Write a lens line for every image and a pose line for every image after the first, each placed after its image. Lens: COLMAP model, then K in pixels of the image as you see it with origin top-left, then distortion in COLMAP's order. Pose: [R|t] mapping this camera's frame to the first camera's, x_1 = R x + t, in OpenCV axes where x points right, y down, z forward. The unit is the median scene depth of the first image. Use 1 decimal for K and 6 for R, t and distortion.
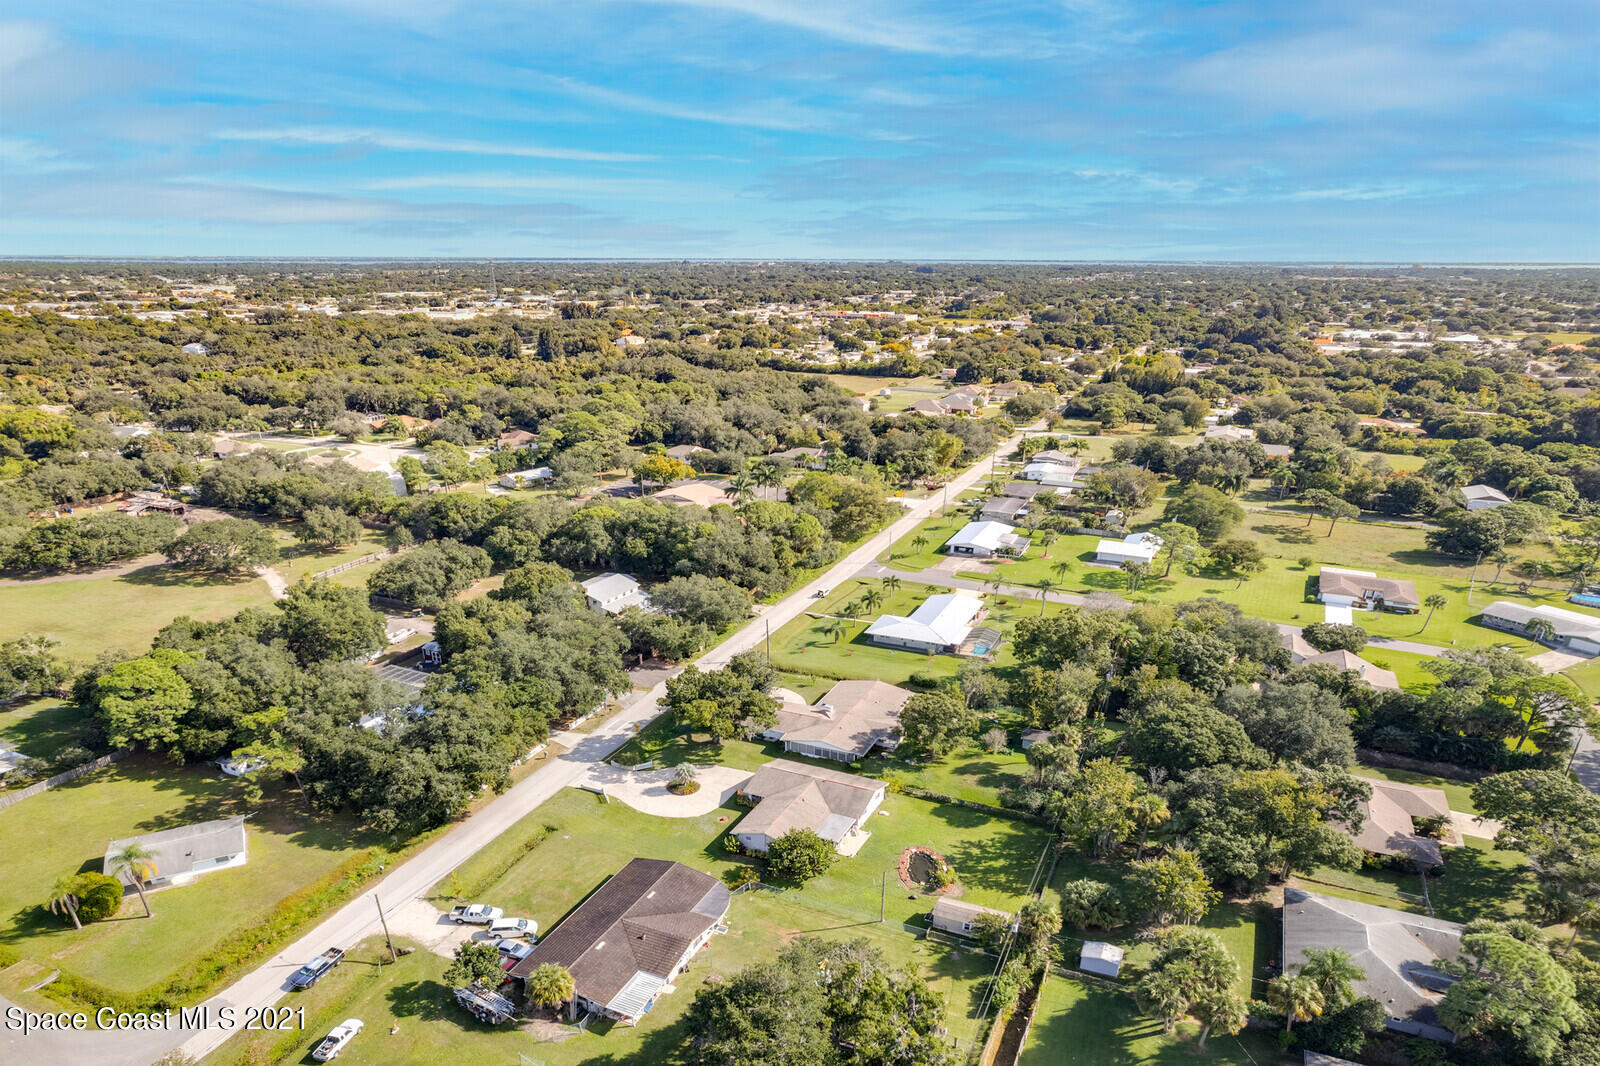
lens RADIAL K [[1099.8, 0, 828.0], [0, 1099.8, 505.9], [0, 0, 1]] dist [-0.005679, 0.005000]
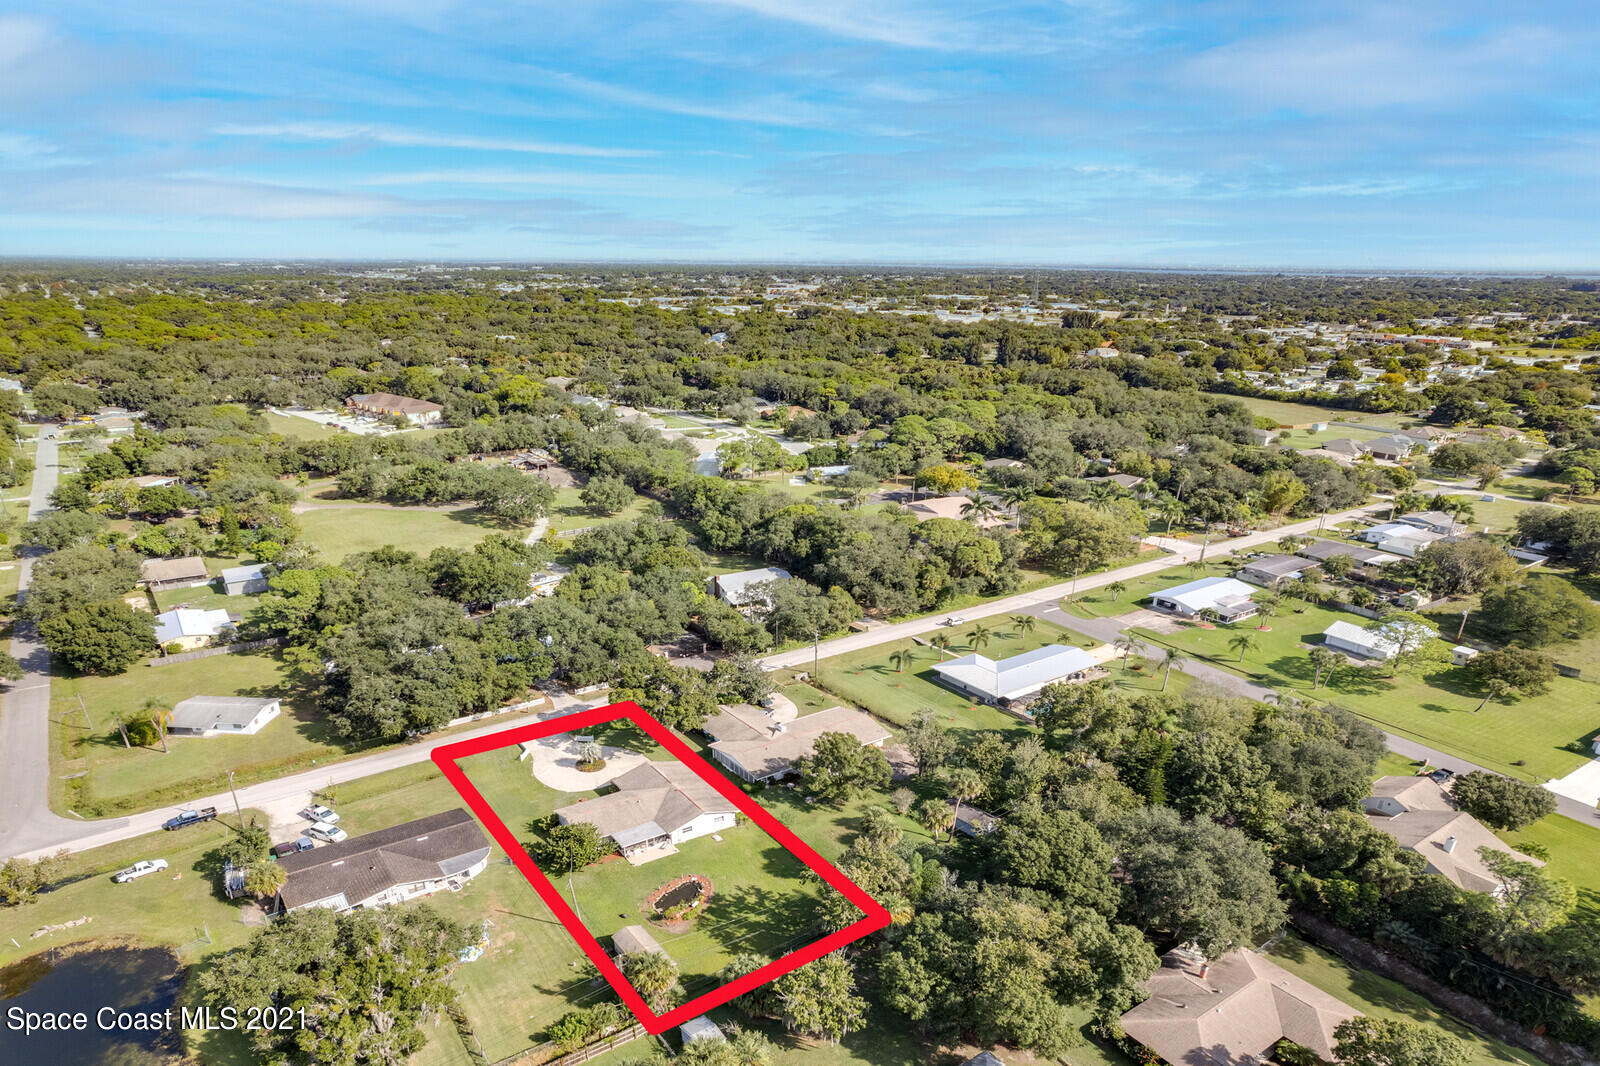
lens RADIAL K [[1090.0, 0, 820.0], [0, 1090.0, 598.0], [0, 0, 1]] dist [-0.070585, 0.081750]
pose [[0.859781, 0.161971, -0.484296, 0.345675], [-0.125314, 0.986288, 0.107388, -0.026515], [0.495049, -0.031641, 0.868289, 0.137466]]
